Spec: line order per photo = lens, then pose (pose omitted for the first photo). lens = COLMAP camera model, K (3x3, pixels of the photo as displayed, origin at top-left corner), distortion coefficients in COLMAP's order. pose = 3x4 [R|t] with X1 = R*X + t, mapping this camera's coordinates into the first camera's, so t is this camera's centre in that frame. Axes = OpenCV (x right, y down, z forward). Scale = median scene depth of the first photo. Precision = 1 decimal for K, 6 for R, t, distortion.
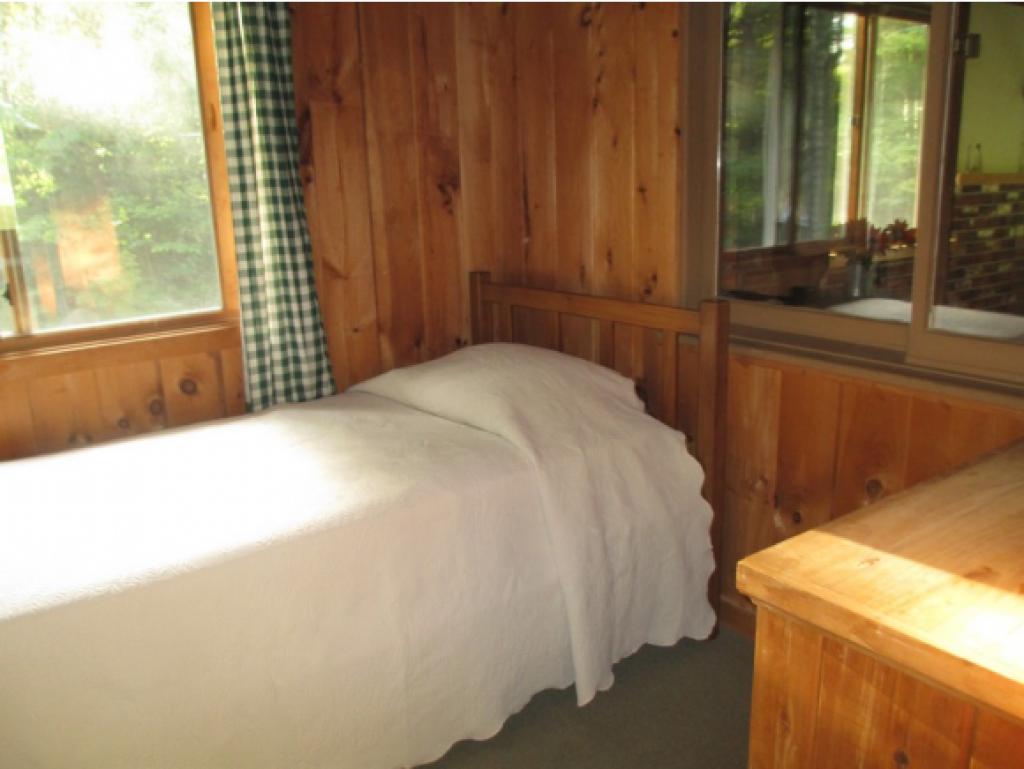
lens RADIAL K [[865.0, 0, 514.3], [0, 865.0, 379.6], [0, 0, 1]] dist [-0.063711, 0.047819]
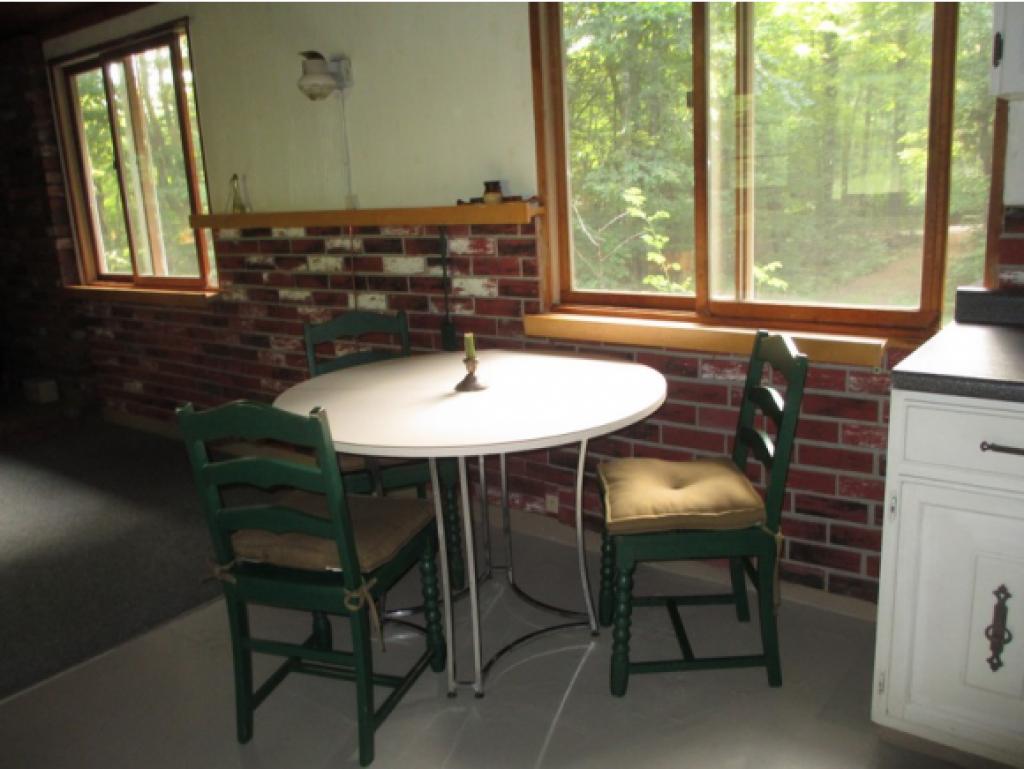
lens RADIAL K [[865.0, 0, 512.1], [0, 865.0, 389.9], [0, 0, 1]] dist [-0.063711, 0.047819]
pose [[0.280733, 0.229327, -0.931986, 1.288289], [-0.179643, 0.966430, 0.183690, -0.258870], [0.942824, 0.115857, 0.312506, 0.953058]]
